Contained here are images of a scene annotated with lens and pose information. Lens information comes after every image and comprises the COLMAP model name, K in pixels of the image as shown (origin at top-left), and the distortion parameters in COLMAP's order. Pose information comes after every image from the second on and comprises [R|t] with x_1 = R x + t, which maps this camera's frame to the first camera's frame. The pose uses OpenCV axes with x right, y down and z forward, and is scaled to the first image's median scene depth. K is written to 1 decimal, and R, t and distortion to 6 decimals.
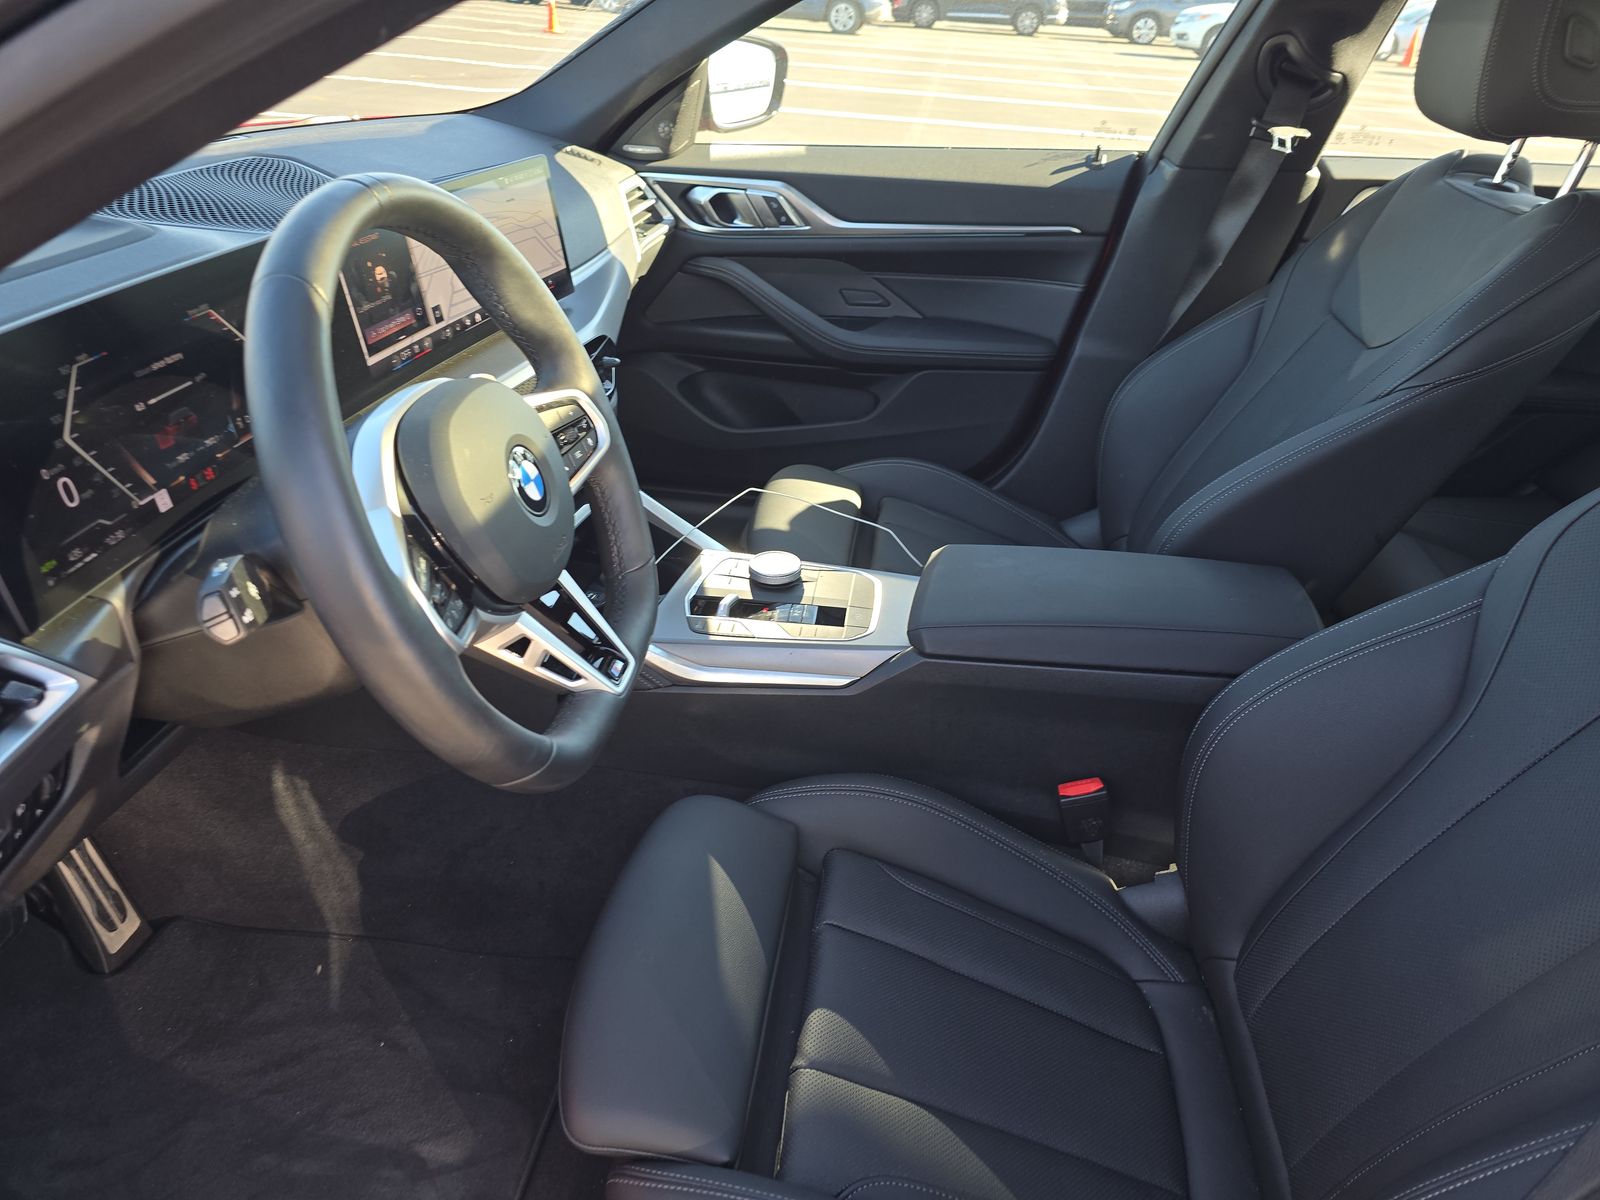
lens RADIAL K [[1068.5, 0, 792.3], [0, 1068.5, 601.2], [0, 0, 1]] dist [0.049597, -0.052485]
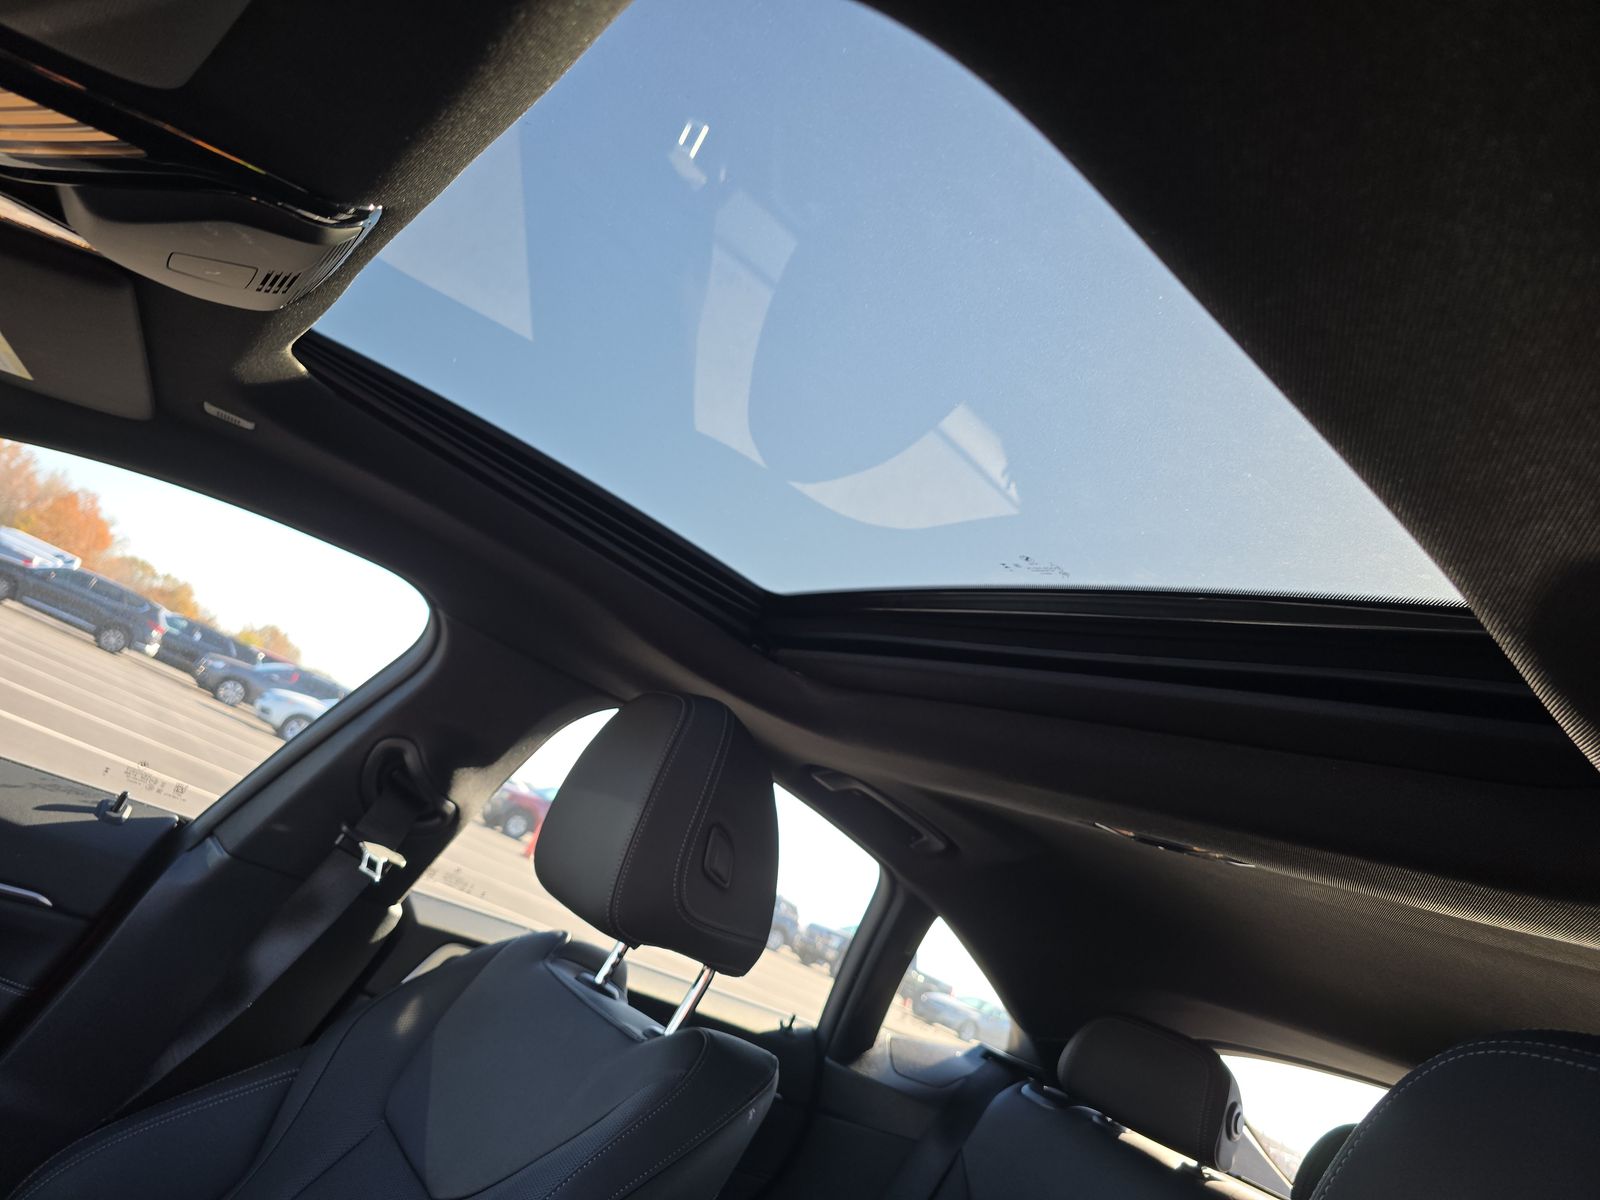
lens RADIAL K [[1068.5, 0, 792.3], [0, 1068.5, 601.2], [0, 0, 1]] dist [0.049597, -0.052485]
pose [[0.660763, 0.422111, 0.620657, 0.093377], [0.012408, 0.820631, -0.571323, -0.133427], [-0.750492, 0.385210, 0.537005, 0.285049]]
